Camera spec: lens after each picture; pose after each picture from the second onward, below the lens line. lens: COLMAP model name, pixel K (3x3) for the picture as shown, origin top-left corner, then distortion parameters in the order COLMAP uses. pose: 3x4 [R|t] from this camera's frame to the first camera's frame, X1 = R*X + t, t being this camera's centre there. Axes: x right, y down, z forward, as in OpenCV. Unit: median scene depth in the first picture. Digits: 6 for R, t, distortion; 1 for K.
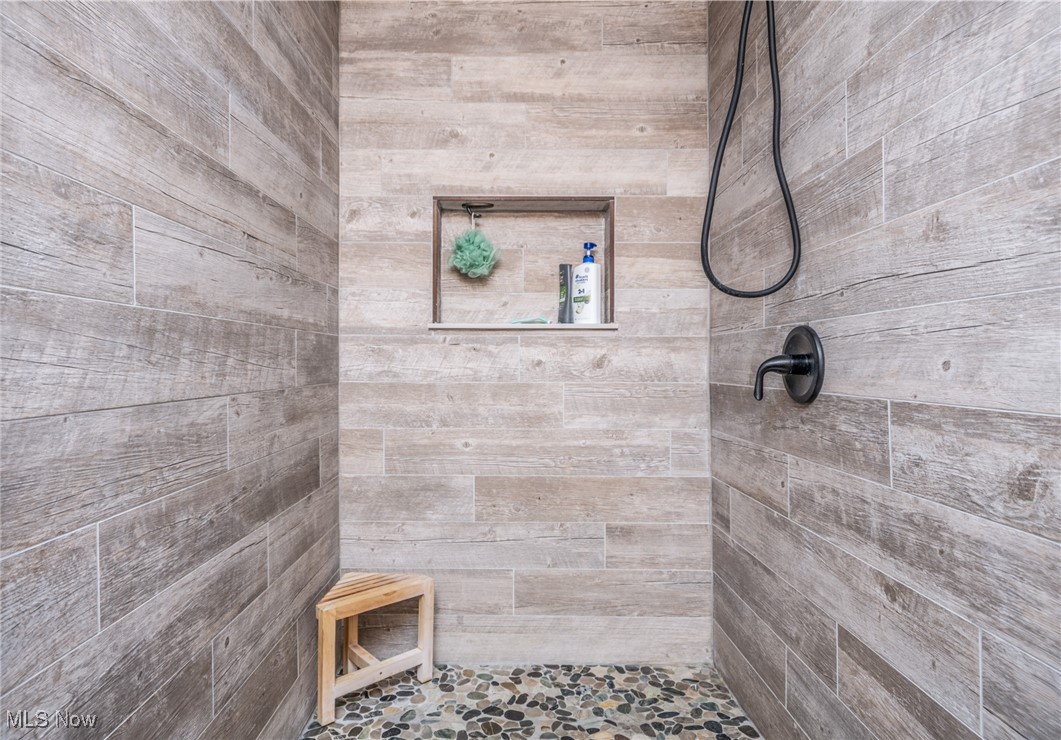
lens RADIAL K [[576.6, 0, 527.8], [0, 576.6, 362.5], [0, 0, 1]] dist [-0.001368, 0.001599]
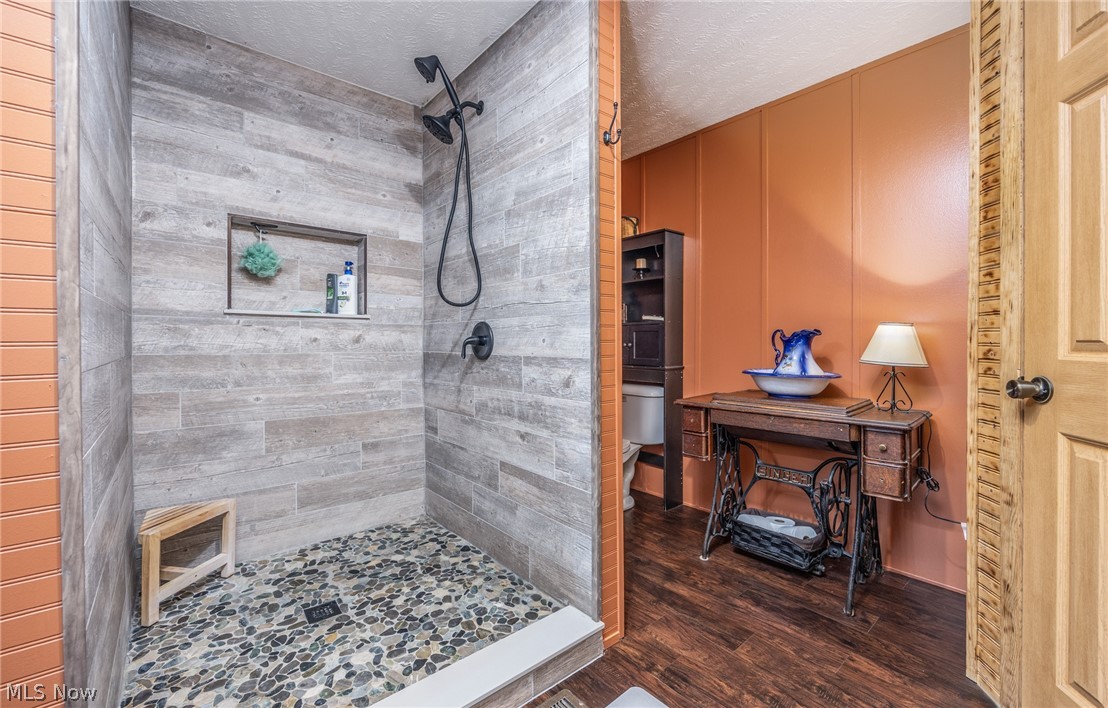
lens RADIAL K [[458.0, 0, 551.2], [0, 458.0, 345.9], [0, 0, 1]] dist [-0.001375, -0.000088]
pose [[0.753145, -0.003880, 0.657843, -0.325922], [-0.002089, 0.999963, 0.008290, 0.006456], [-0.657851, -0.007617, 0.753110, -0.306829]]
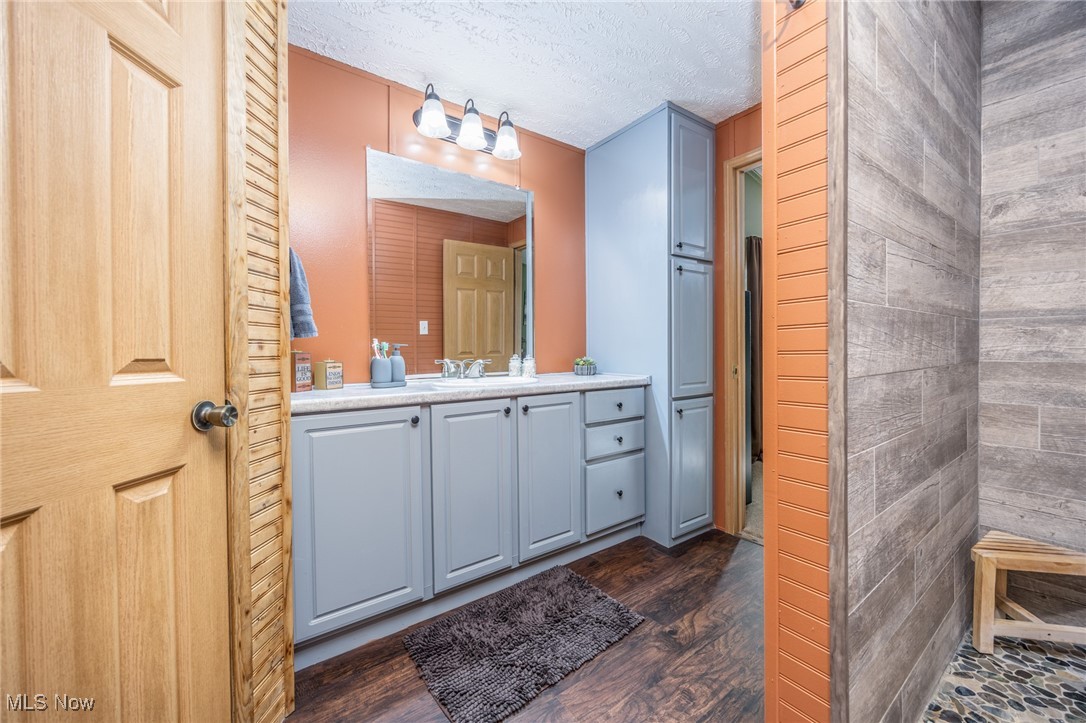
lens RADIAL K [[416.9, 0, 537.1], [0, 416.9, 358.9], [0, 0, 1]] dist [-0.002685, 0.000026]
pose [[0.585896, 0.008473, -0.810342, -0.190943], [0.012403, 0.999734, 0.019421, 0.003127], [0.810292, -0.021429, 0.585635, -0.203052]]
